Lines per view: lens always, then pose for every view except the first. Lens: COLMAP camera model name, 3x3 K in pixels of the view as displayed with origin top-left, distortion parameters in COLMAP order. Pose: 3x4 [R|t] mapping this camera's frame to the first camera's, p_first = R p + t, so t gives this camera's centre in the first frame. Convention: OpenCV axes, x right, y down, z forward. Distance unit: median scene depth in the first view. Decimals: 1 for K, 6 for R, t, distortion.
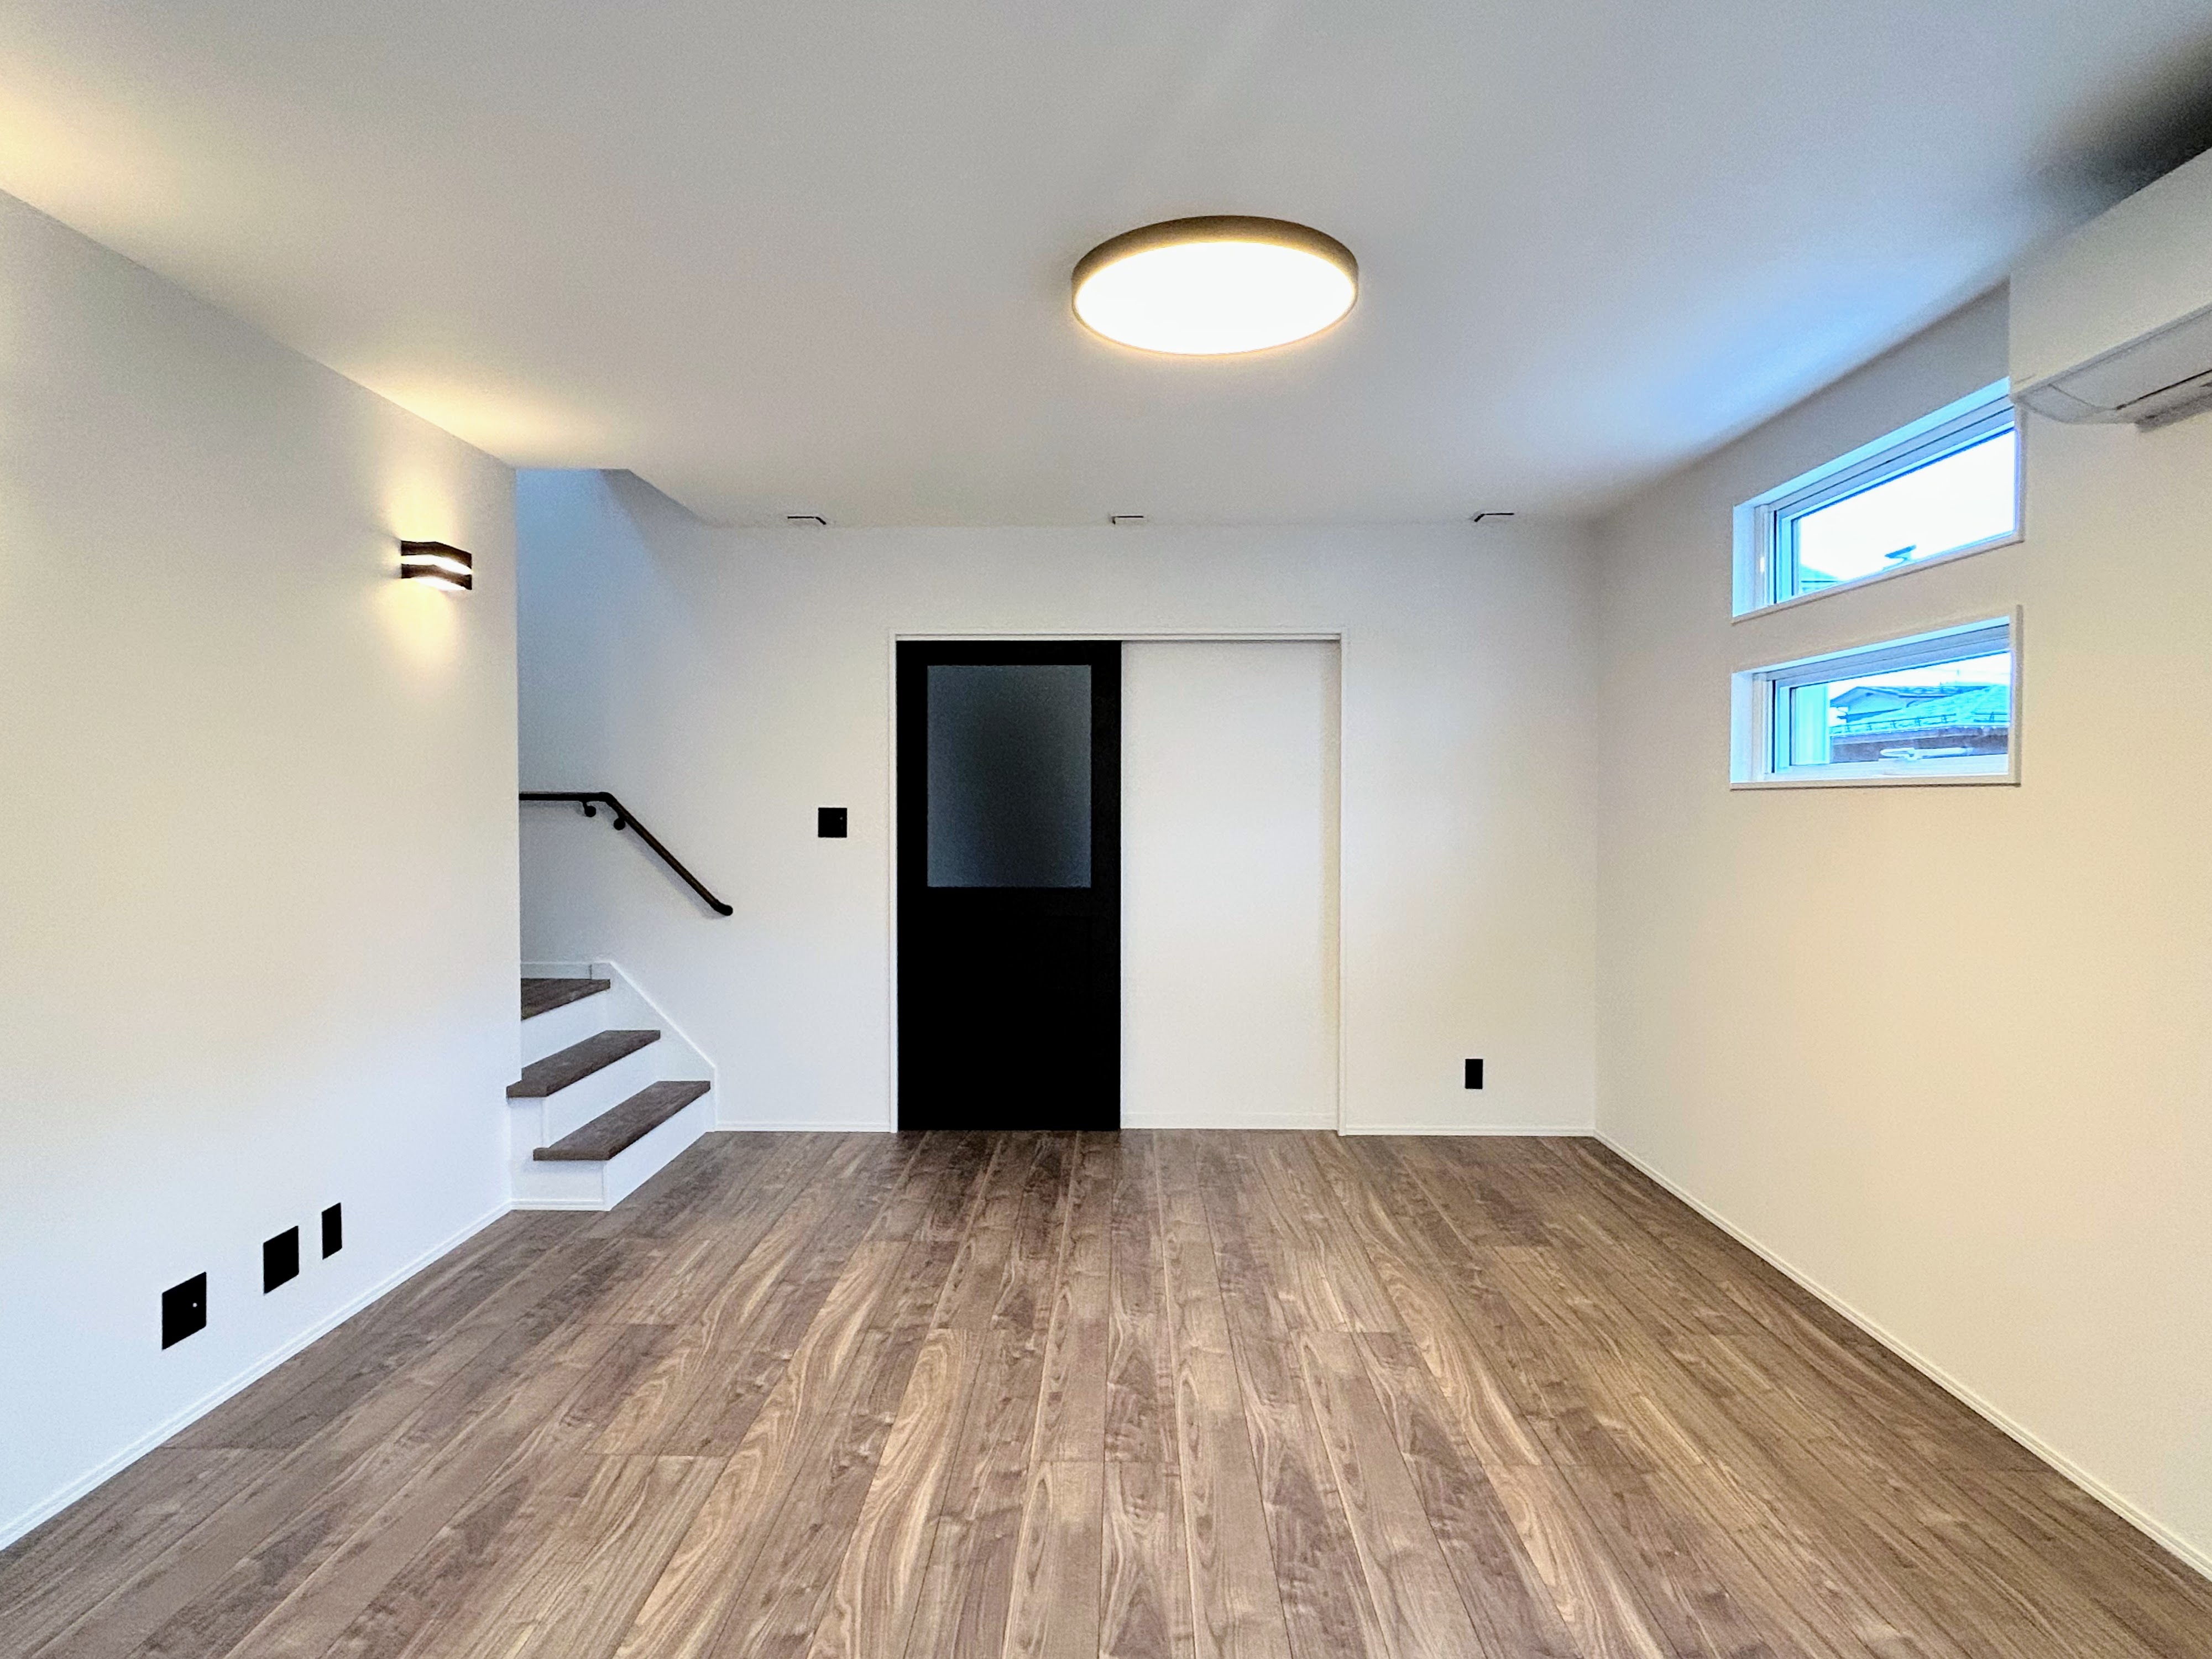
lens RADIAL K [[1224.5, 0, 1119.2], [0, 1224.5, 823.8], [0, 0, 1]] dist [-0.007160, 0.005819]
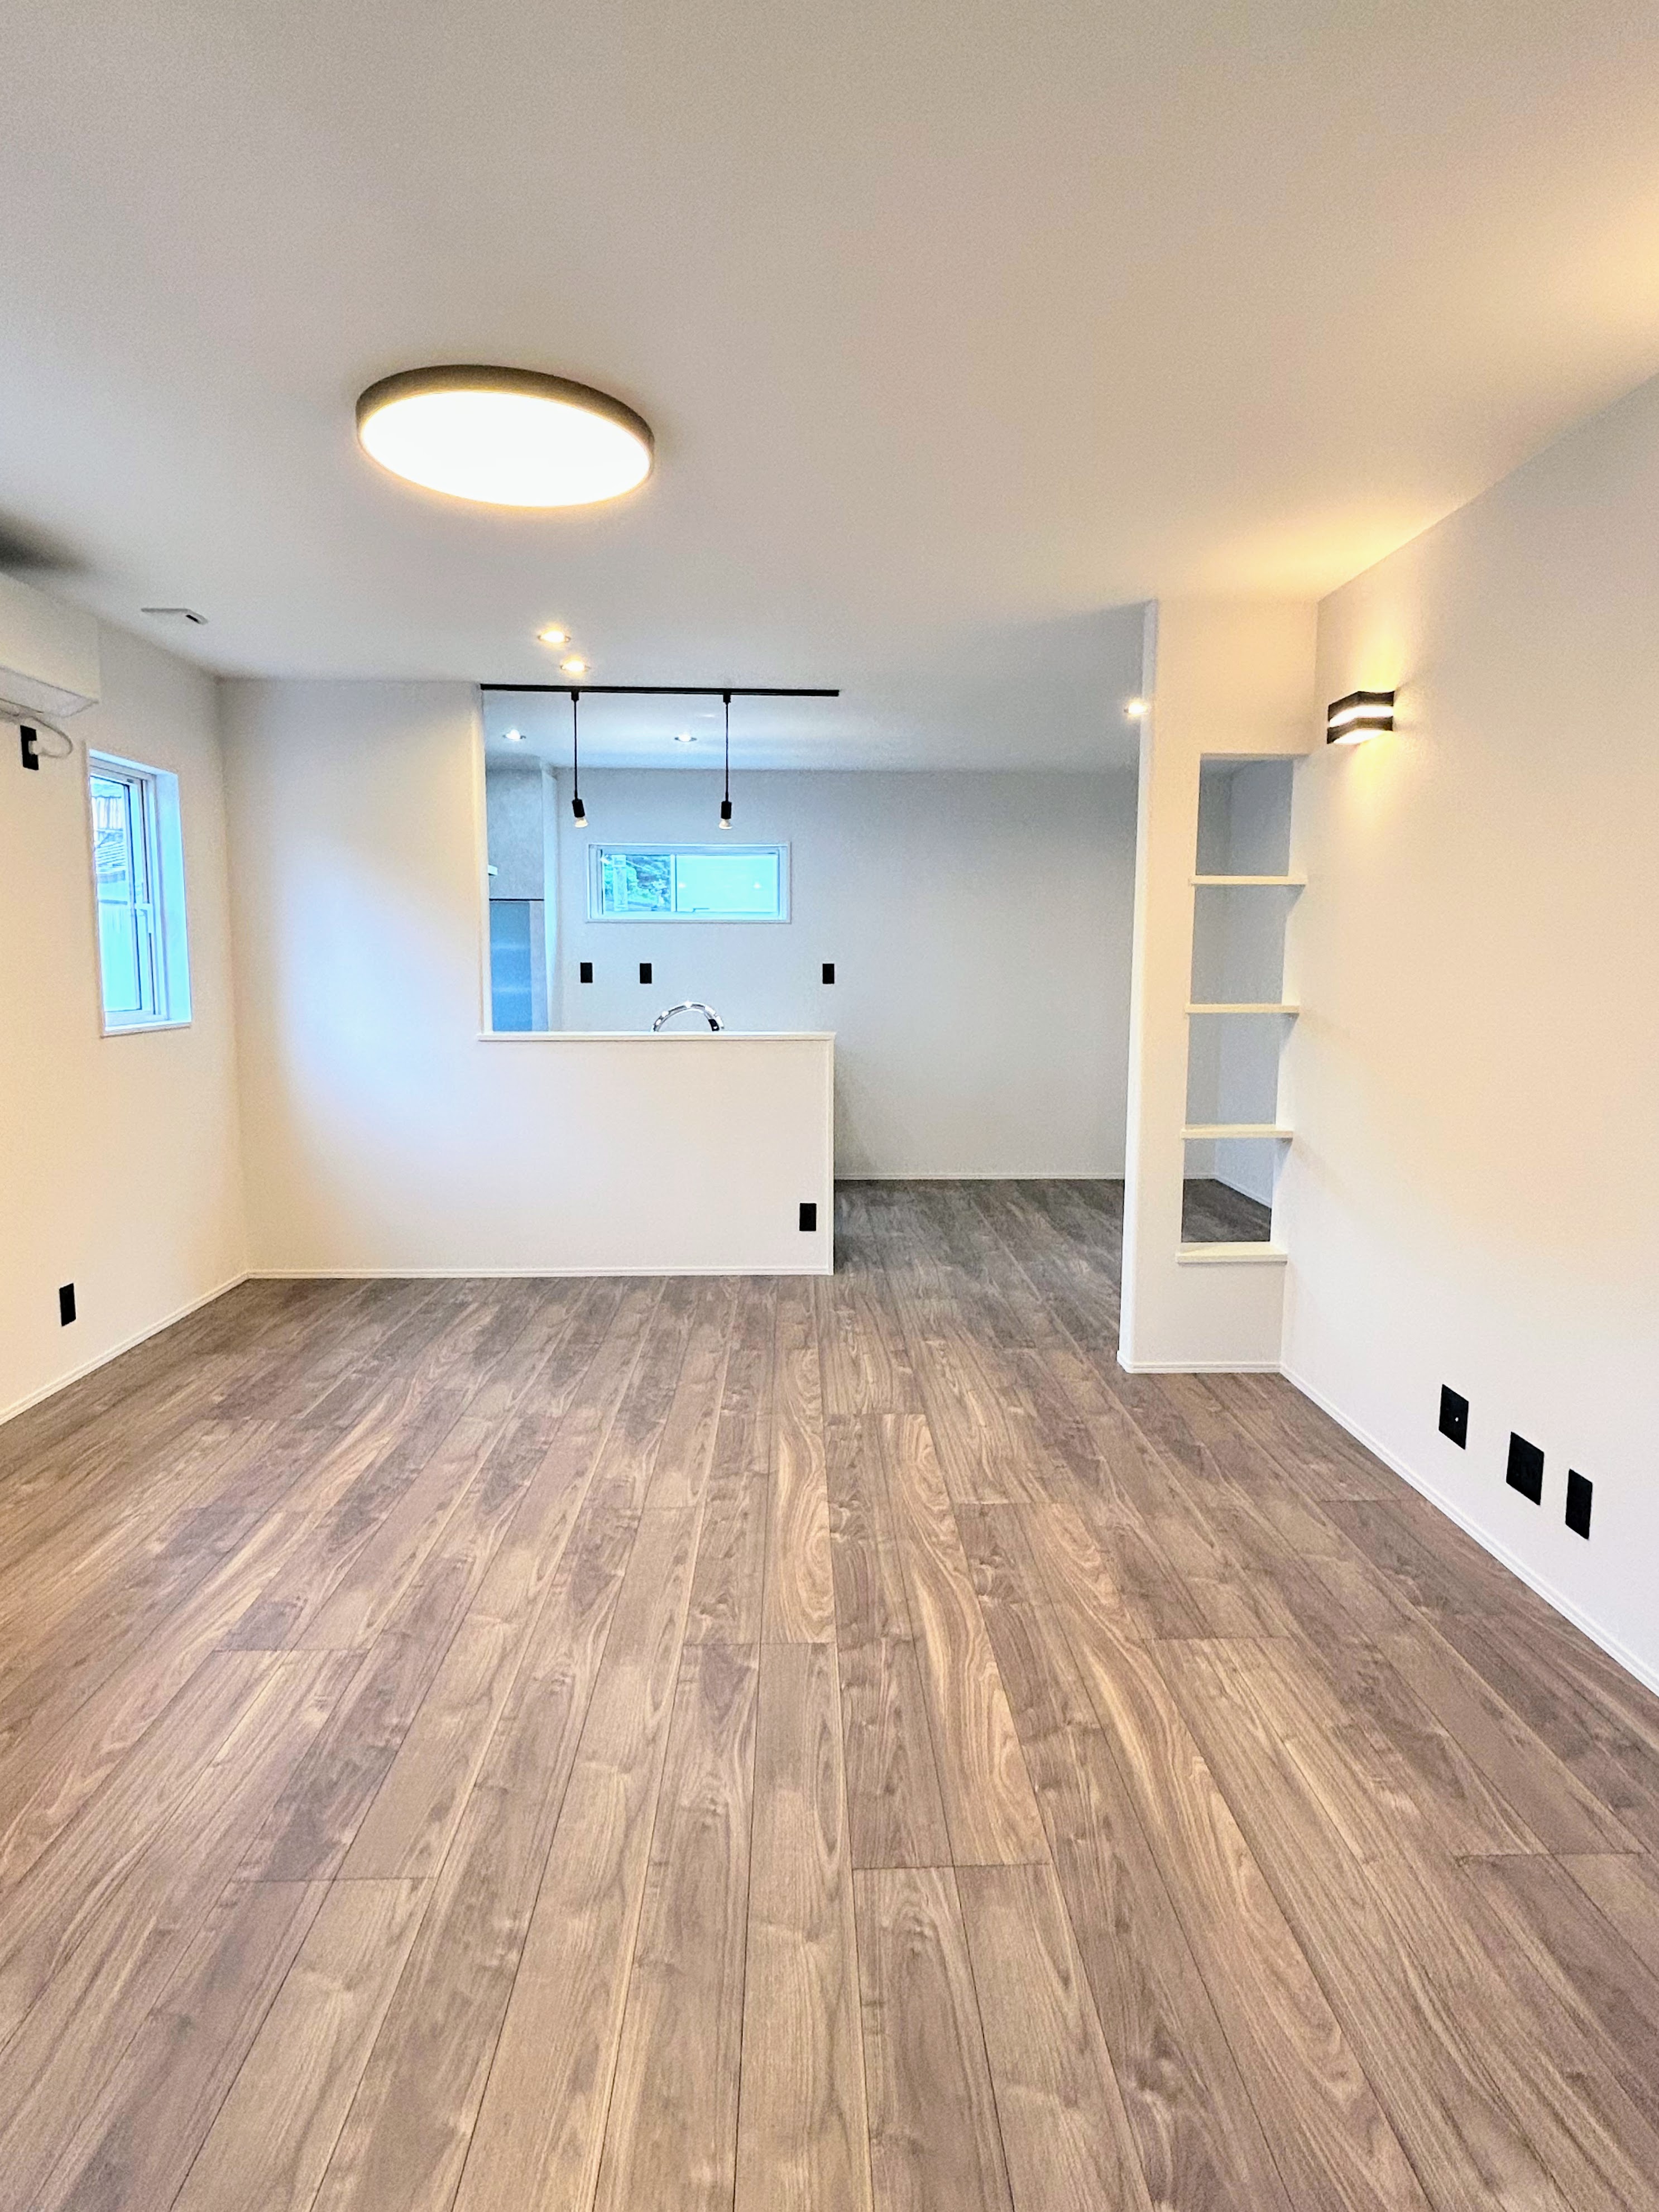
lens RADIAL K [[1224.4, 0, 813.6], [0, 1224.4, 1092.4], [0, 0, 1]] dist [-0.007160, 0.005819]
pose [[-0.999741, -0.003563, -0.022495, -0.114805], [-0.006450, 0.991543, 0.129618, -0.032935], [0.021843, 0.129730, -0.991309, 1.624553]]
